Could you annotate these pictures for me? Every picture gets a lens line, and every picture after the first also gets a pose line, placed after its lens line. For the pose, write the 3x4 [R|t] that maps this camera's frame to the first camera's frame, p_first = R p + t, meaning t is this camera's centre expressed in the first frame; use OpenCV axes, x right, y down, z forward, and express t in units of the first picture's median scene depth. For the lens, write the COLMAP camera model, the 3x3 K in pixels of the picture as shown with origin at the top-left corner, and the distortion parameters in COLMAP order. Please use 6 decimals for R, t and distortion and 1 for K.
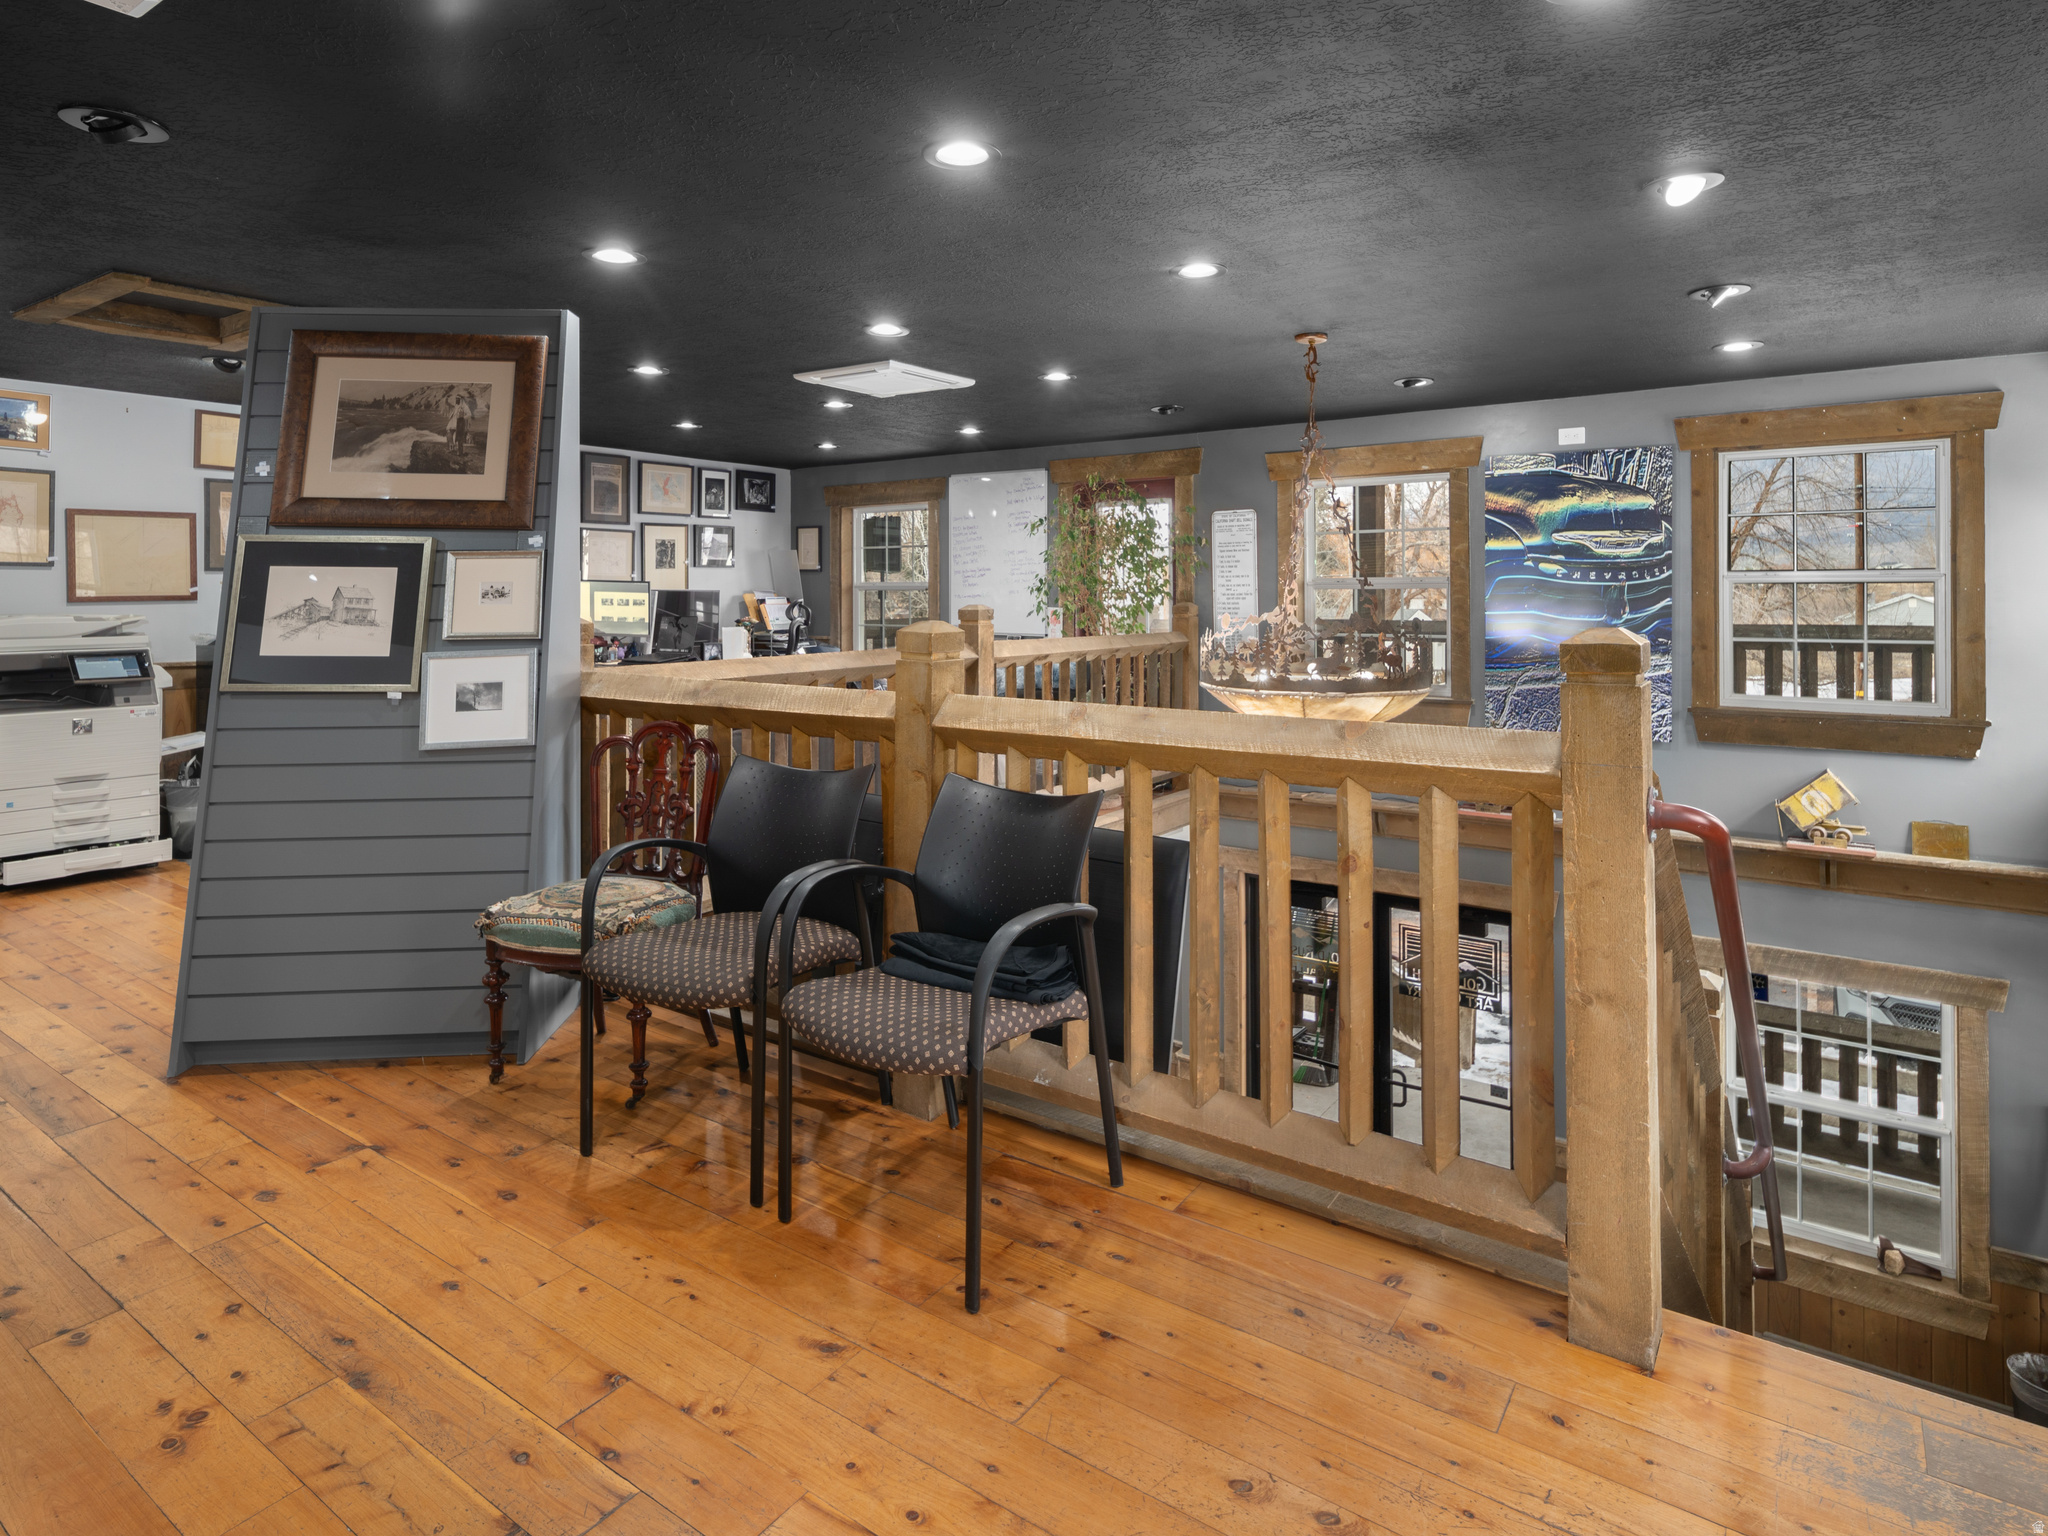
lens RADIAL K [[1123.9, 0, 1030.7], [0, 1123.9, 670.5], [0, 0, 1]] dist [-0.003070, 0.000354]
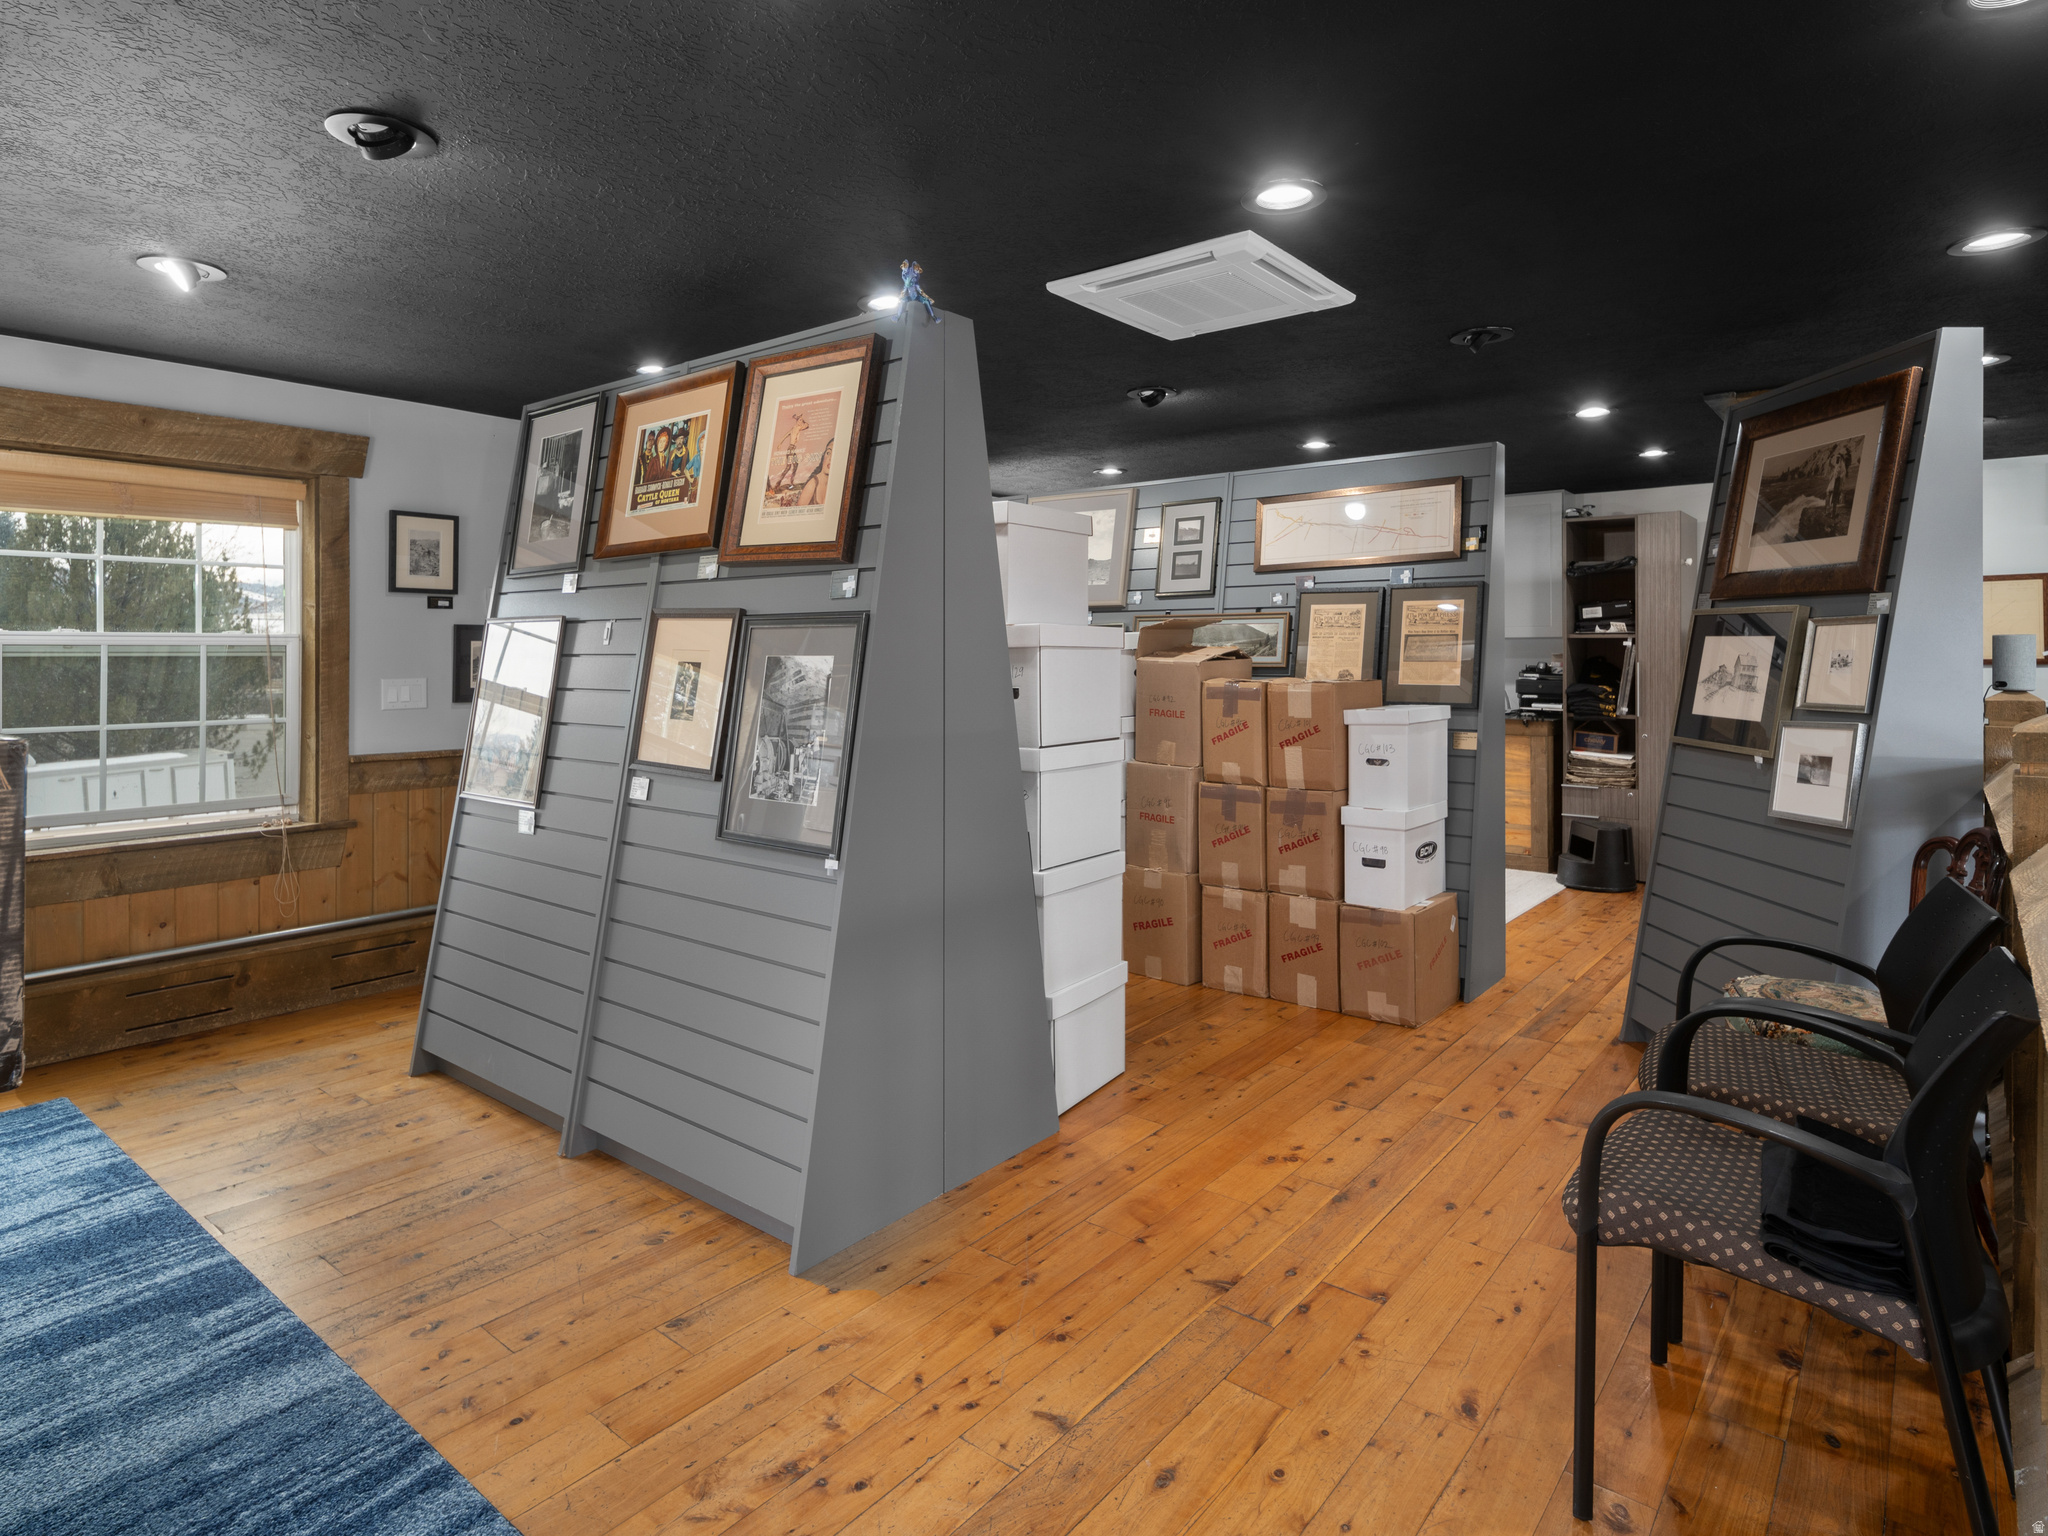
lens RADIAL K [[1111.4, 0, 1028.8], [0, 1111.4, 758.6], [0, 0, 1]] dist [0.003331, 0.000125]
pose [[-0.077358, 0.099235, -0.992053, 0.506951], [-0.063497, 0.992524, 0.104233, -0.042811], [0.994979, 0.071056, -0.070479, 0.397909]]
